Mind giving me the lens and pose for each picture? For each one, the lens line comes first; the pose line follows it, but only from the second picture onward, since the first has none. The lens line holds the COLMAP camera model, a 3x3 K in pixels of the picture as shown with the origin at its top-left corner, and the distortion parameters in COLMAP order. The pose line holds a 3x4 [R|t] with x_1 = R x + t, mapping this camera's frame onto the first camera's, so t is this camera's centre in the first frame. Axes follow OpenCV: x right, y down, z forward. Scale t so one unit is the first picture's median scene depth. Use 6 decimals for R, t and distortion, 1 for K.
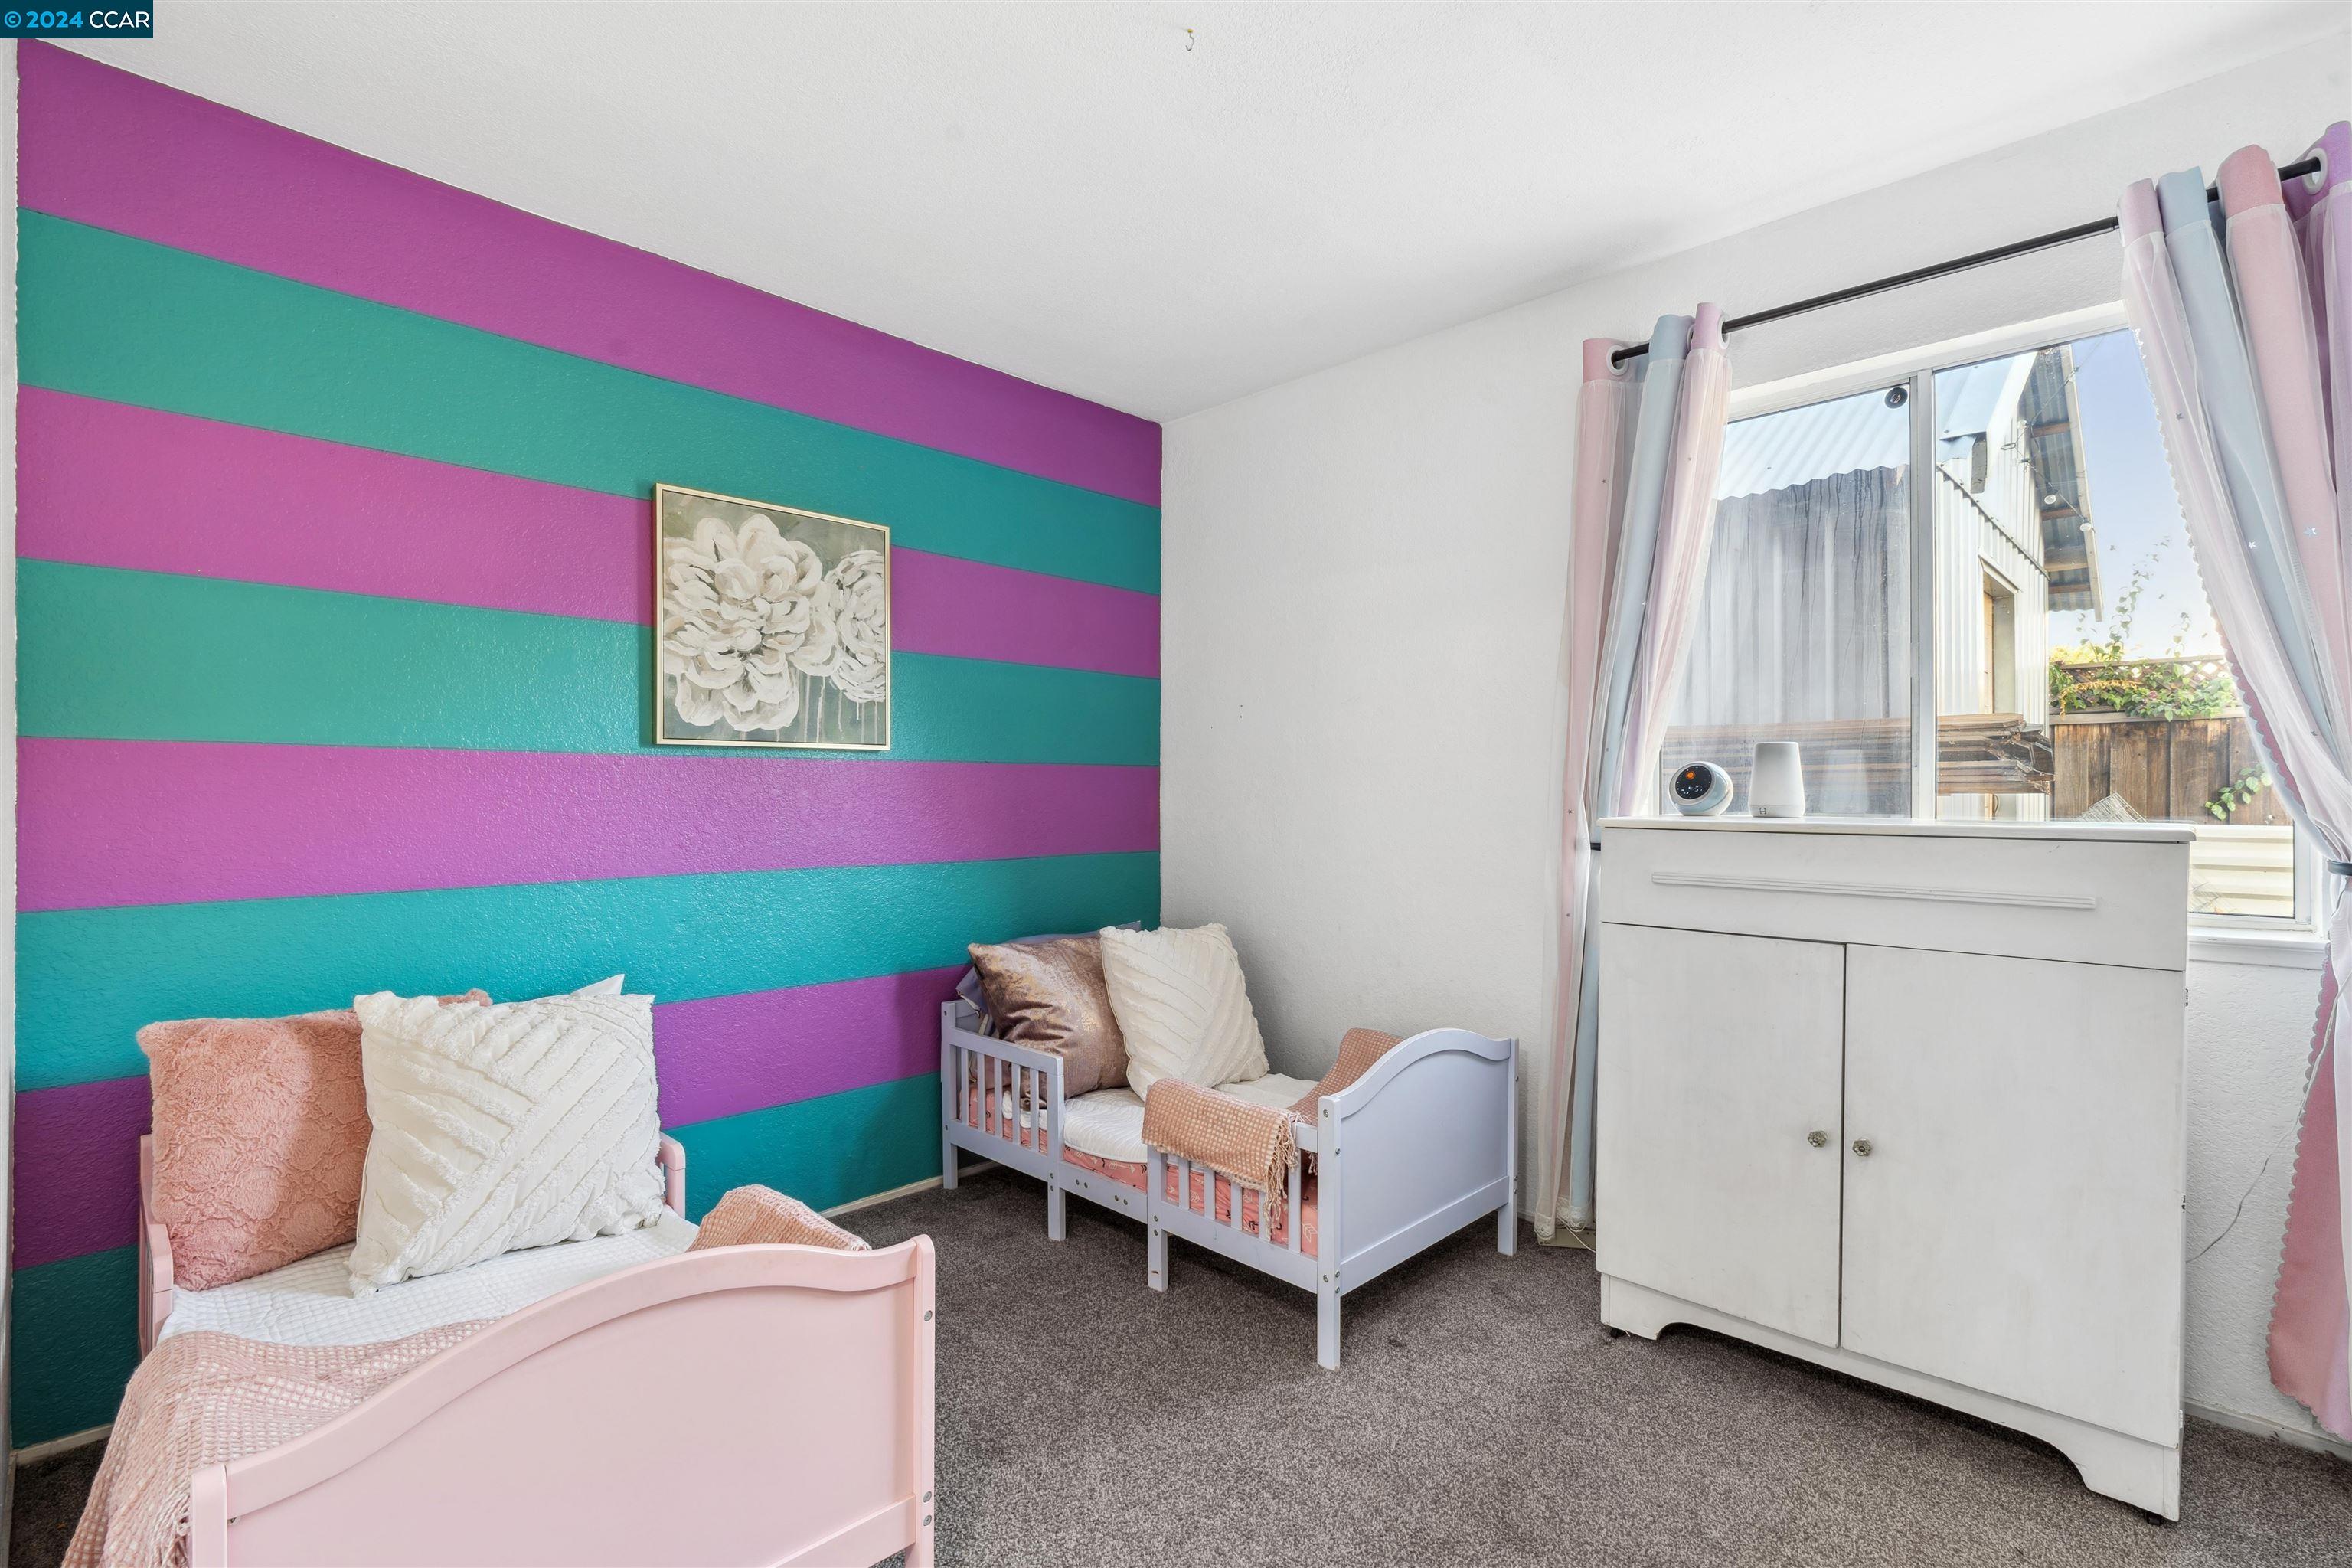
lens RADIAL K [[1053.6, 0, 1170.9], [0, 1053.6, 783.5], [0, 0, 1]] dist [-0.010958, 0.002708]
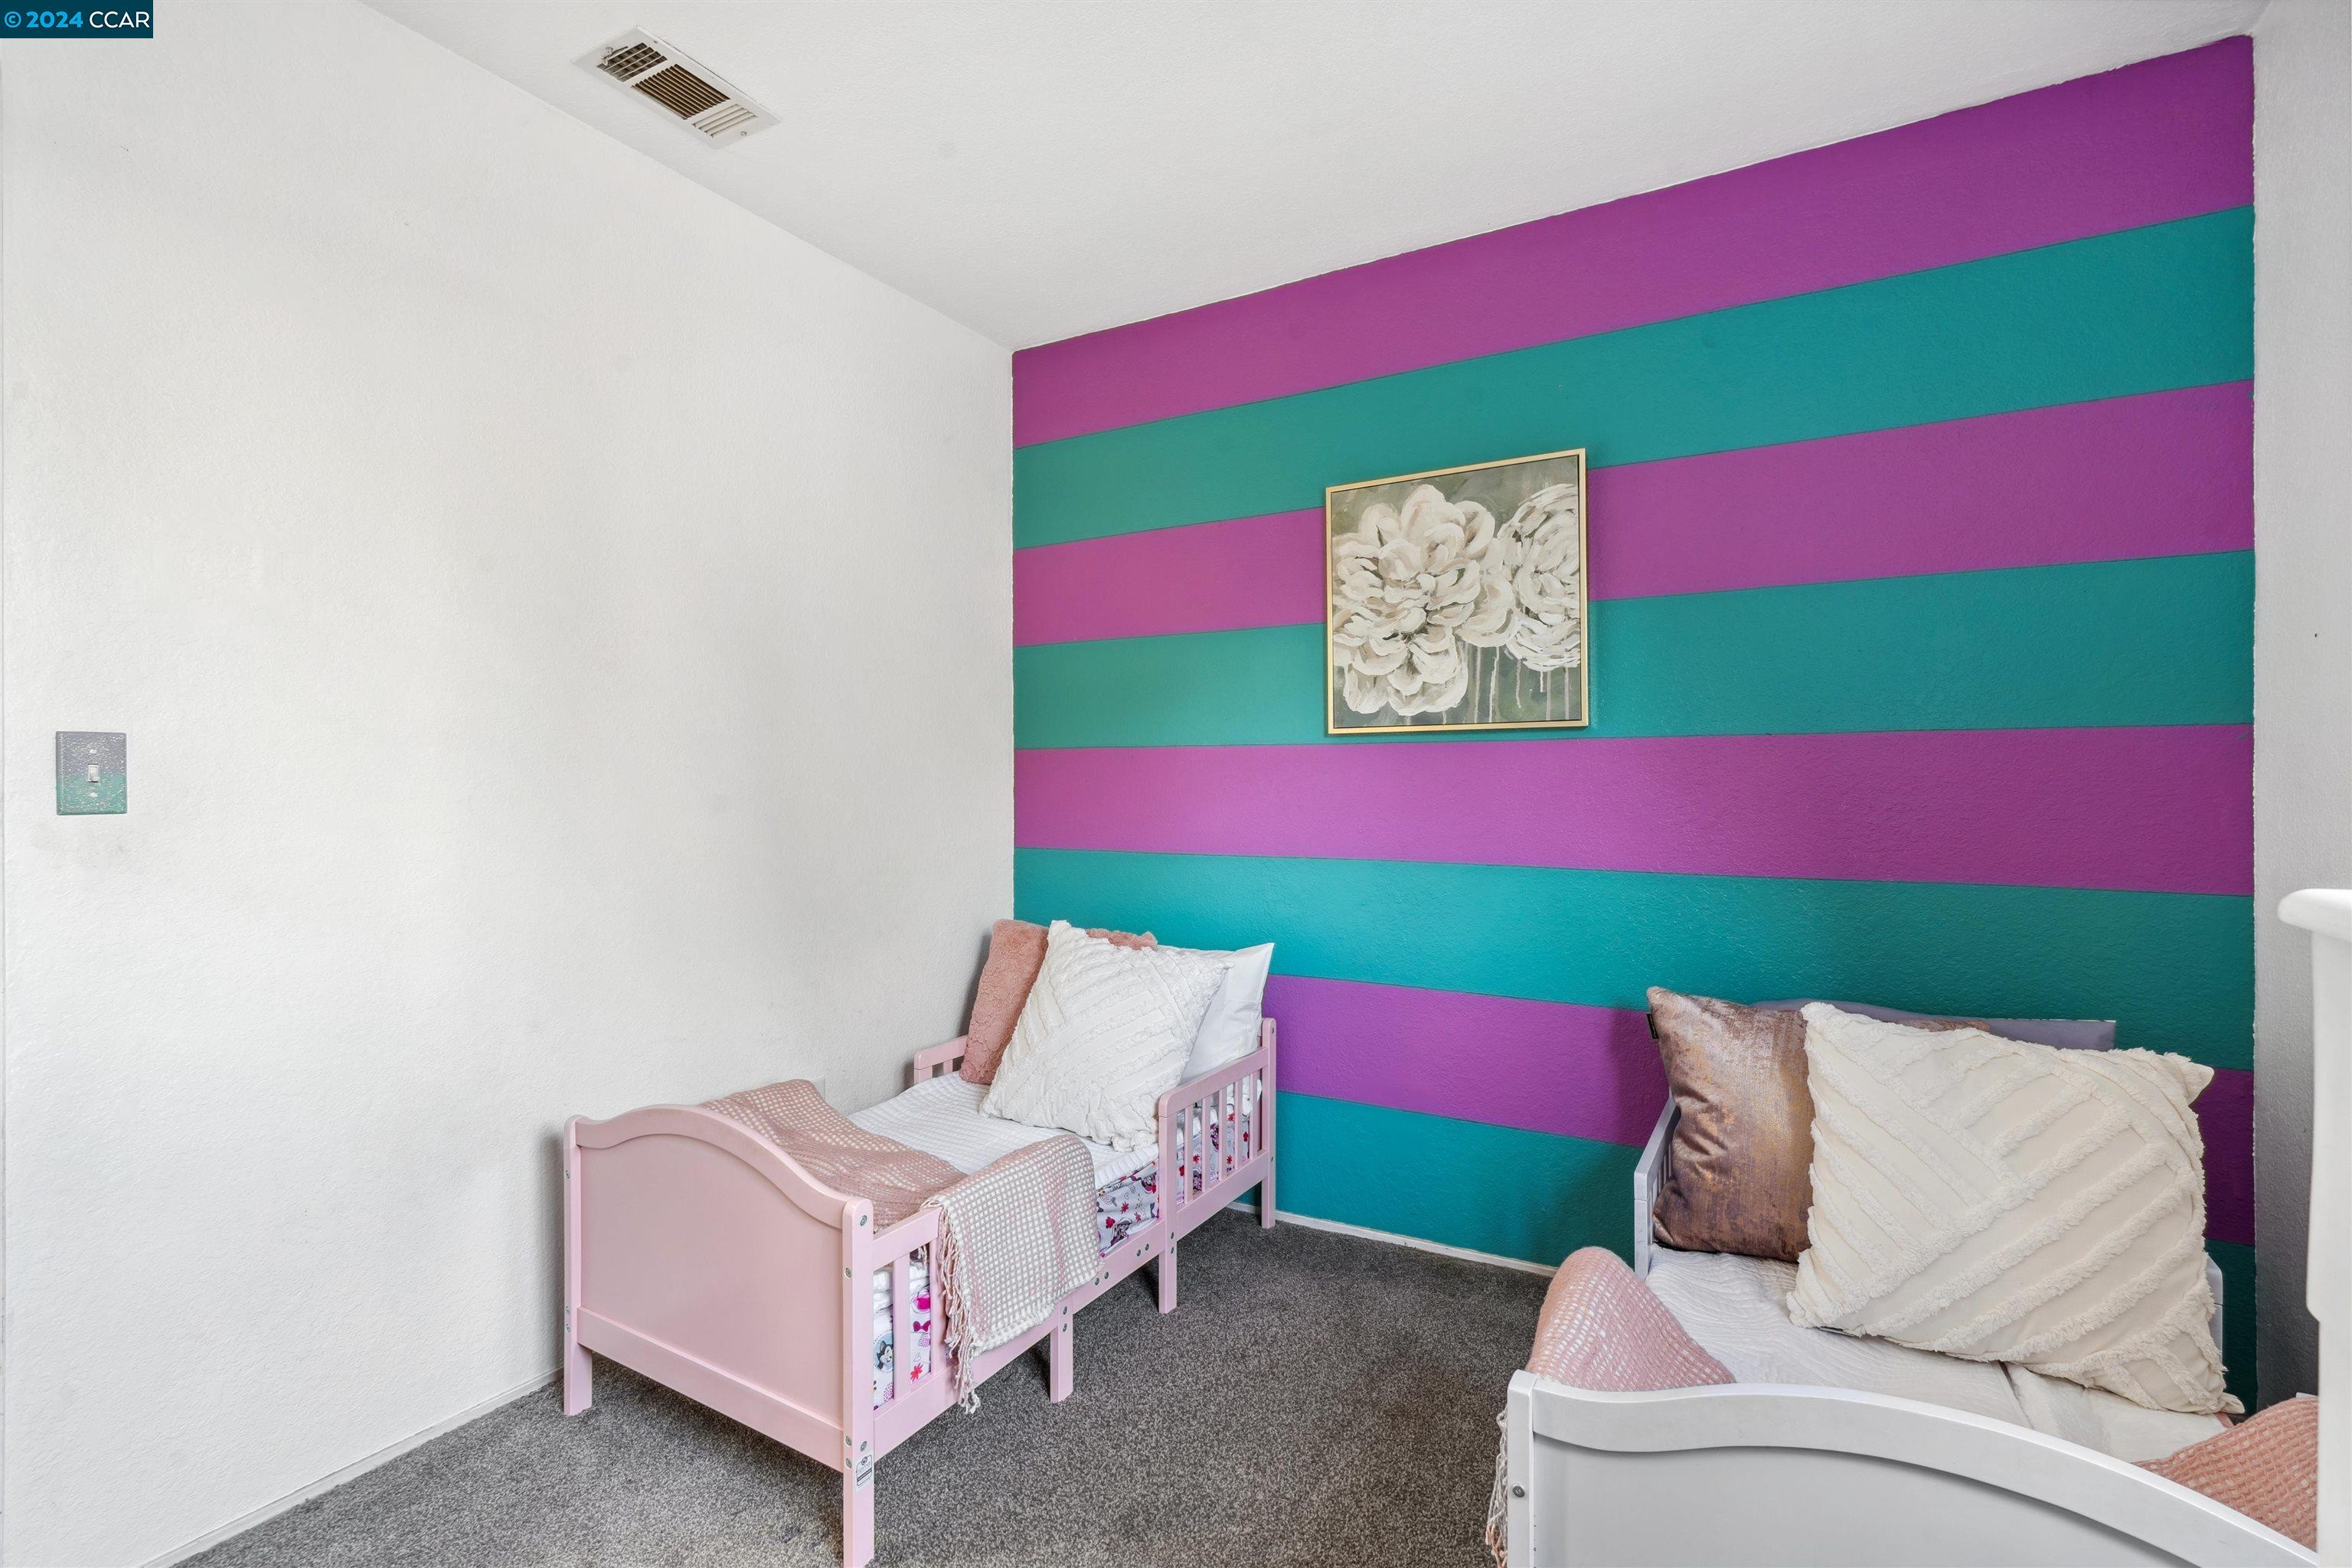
lens RADIAL K [[1053.6, 0, 1183.5], [0, 1053.6, 768.2], [0, 0, 1]] dist [-0.010958, 0.002708]
pose [[0.261378, -0.003578, -0.965230, 0.463678], [0.014965, 0.999888, 0.000346, -0.004838], [0.965121, -0.014535, 0.261402, 0.537530]]
